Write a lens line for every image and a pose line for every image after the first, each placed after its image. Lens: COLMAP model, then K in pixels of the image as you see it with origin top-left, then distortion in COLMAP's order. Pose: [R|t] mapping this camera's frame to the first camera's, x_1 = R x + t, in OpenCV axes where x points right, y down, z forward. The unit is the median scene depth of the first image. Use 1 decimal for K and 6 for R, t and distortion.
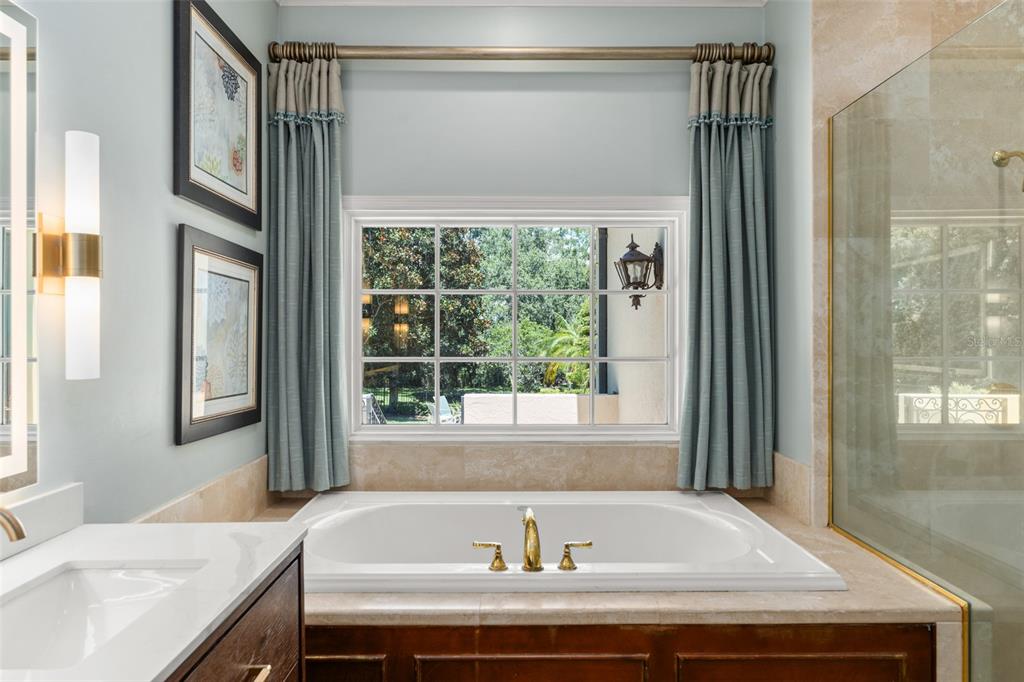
lens RADIAL K [[673.9, 0, 511.5], [0, 673.9, 340.7], [0, 0, 1]] dist [-0.008389, -0.001011]
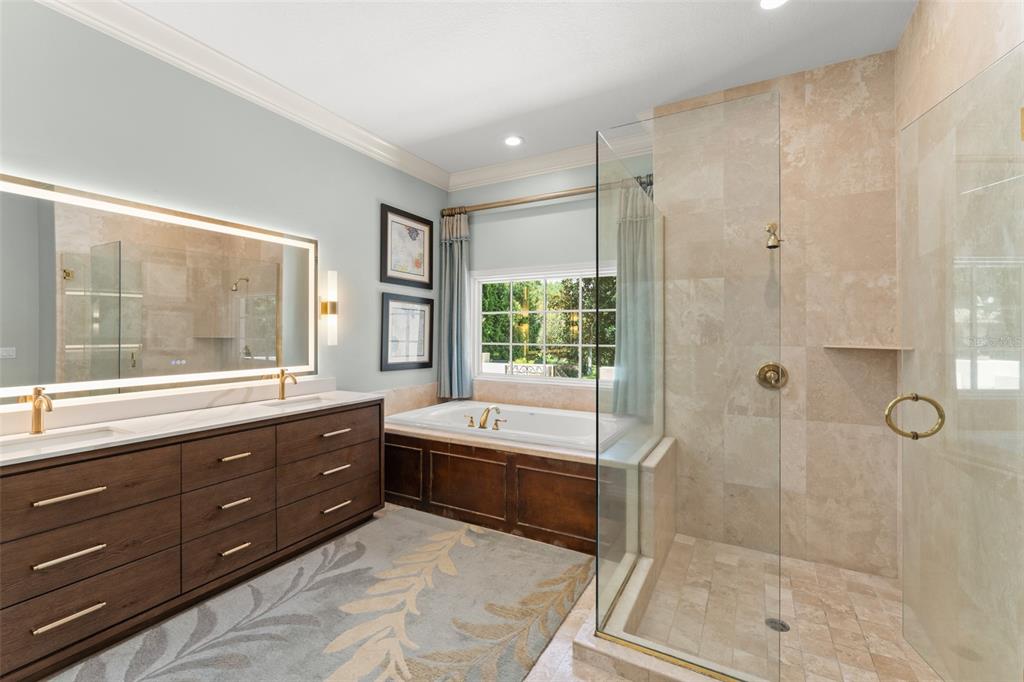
lens RADIAL K [[439.9, 0, 511.5], [0, 439.9, 335.6], [0, 0, 1]] dist [-0.001958, -0.000042]
pose [[0.872397, 0.005463, -0.488767, 0.701905], [-0.006936, 0.999975, -0.001203, 0.003406], [0.488748, 0.004439, 0.872414, -0.269055]]
